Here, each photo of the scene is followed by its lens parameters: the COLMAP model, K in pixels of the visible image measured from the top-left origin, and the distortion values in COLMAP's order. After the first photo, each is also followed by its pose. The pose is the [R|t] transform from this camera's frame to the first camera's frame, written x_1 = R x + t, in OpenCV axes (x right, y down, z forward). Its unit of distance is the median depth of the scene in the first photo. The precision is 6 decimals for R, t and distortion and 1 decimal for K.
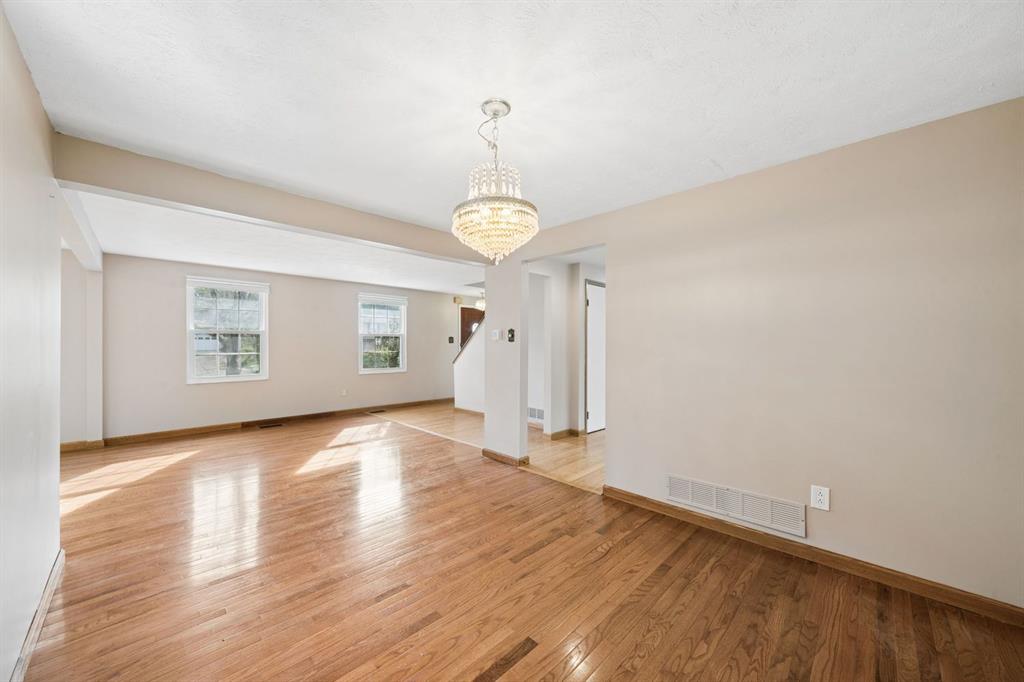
lens RADIAL K [[382.5, 0, 512.0], [0, 382.5, 341.0], [0, 0, 1]] dist [-0.000837, -0.000049]
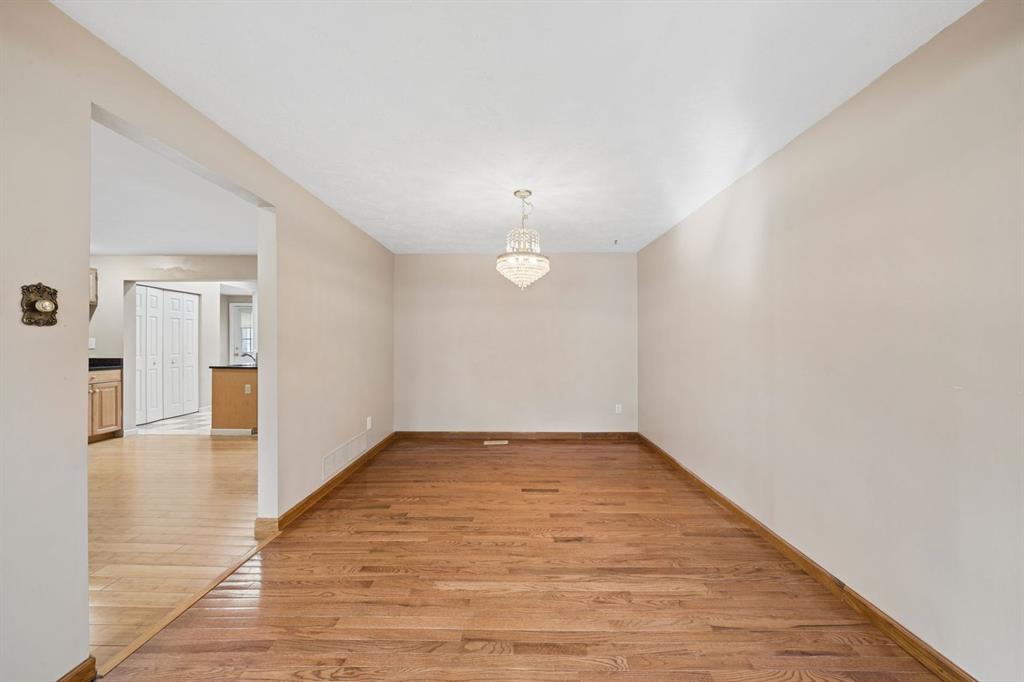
lens RADIAL K [[345.5, 0, 512.0], [0, 345.5, 341.0], [0, 0, 1]] dist [-0.002287, -0.000133]
pose [[-0.703711, 0.001442, 0.710484, -0.795434], [-0.008257, 0.999914, -0.010207, 0.024330], [-0.710438, -0.013049, -0.703639, 1.562064]]
